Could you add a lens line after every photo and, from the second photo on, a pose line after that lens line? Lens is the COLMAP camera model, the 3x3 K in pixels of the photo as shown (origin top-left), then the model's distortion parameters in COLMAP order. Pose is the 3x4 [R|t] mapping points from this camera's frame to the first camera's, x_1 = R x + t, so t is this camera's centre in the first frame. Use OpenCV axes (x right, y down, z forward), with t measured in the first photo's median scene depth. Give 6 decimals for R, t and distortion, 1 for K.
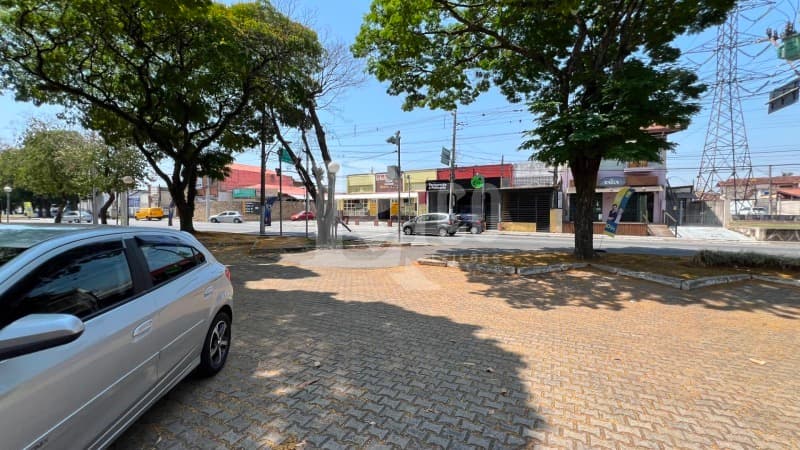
lens RADIAL K [[322.4, 0, 400.2], [0, 322.4, 223.0], [0, 0, 1]] dist [-0.003399, 0.001005]
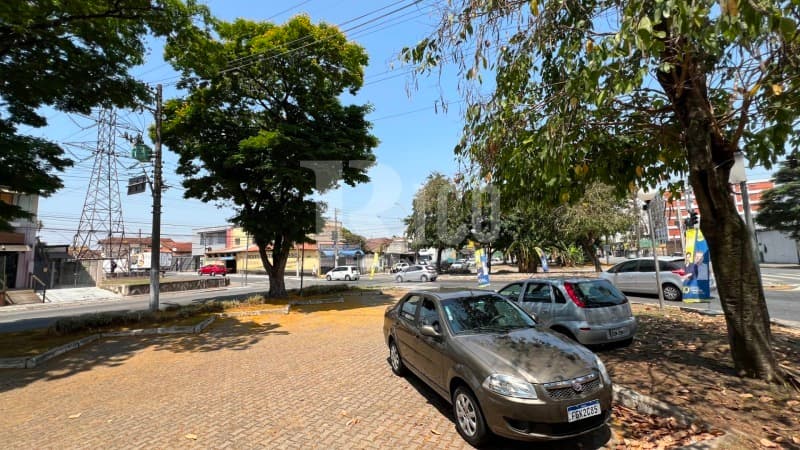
lens RADIAL K [[322.4, 0, 400.2], [0, 322.4, 223.0], [0, 0, 1]] dist [-0.003399, 0.001005]
pose [[0.048258, 0.102259, 0.993587, -0.032402], [0.068119, 0.992093, -0.105414, -0.022168], [-0.996509, 0.072769, 0.040910, -0.086418]]
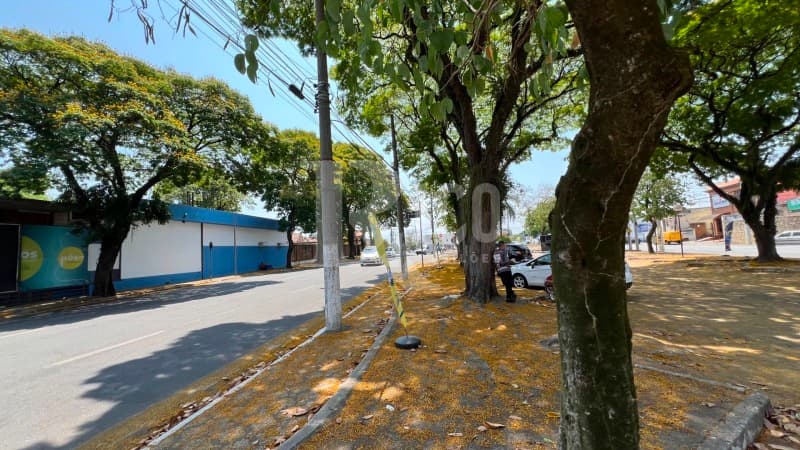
lens RADIAL K [[322.4, 0, 400.2], [0, 322.4, 223.0], [0, 0, 1]] dist [-0.003399, 0.001005]
pose [[0.265287, -0.091072, -0.959859, -0.125808], [0.022757, 0.995843, -0.088196, -0.017742], [0.963901, 0.001553, 0.266256, -0.208702]]
